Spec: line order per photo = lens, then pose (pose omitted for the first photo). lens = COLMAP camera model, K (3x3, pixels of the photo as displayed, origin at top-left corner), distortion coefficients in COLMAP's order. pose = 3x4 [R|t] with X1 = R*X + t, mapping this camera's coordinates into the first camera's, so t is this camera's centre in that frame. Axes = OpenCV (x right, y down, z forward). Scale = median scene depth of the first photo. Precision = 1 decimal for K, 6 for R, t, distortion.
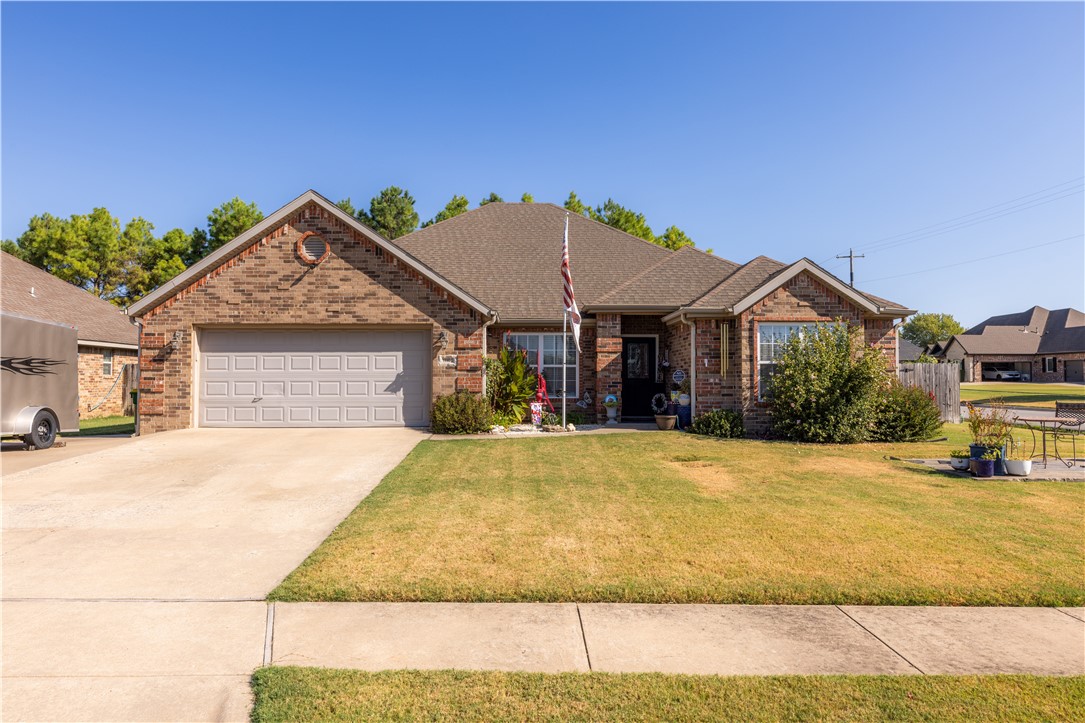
lens RADIAL K [[711.3, 0, 540.2], [0, 711.3, 359.1], [0, 0, 1]] dist [-0.002285, 0.002131]
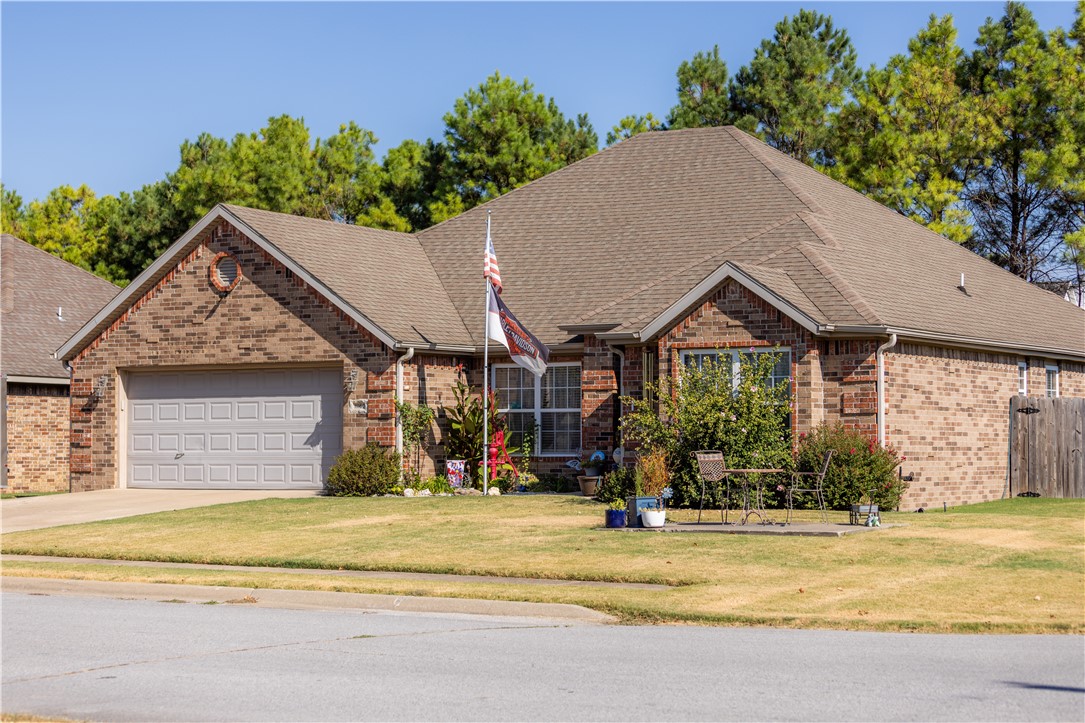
lens RADIAL K [[2172.9, 0, 542.8], [0, 2172.9, 363.3], [0, 0, 1]] dist [-0.069457, 0.000000]
pose [[0.854590, -0.022259, -0.518825, 1.304945], [0.018573, 0.999752, -0.012299, -0.012390], [0.518970, 0.000875, 0.854792, -0.966931]]
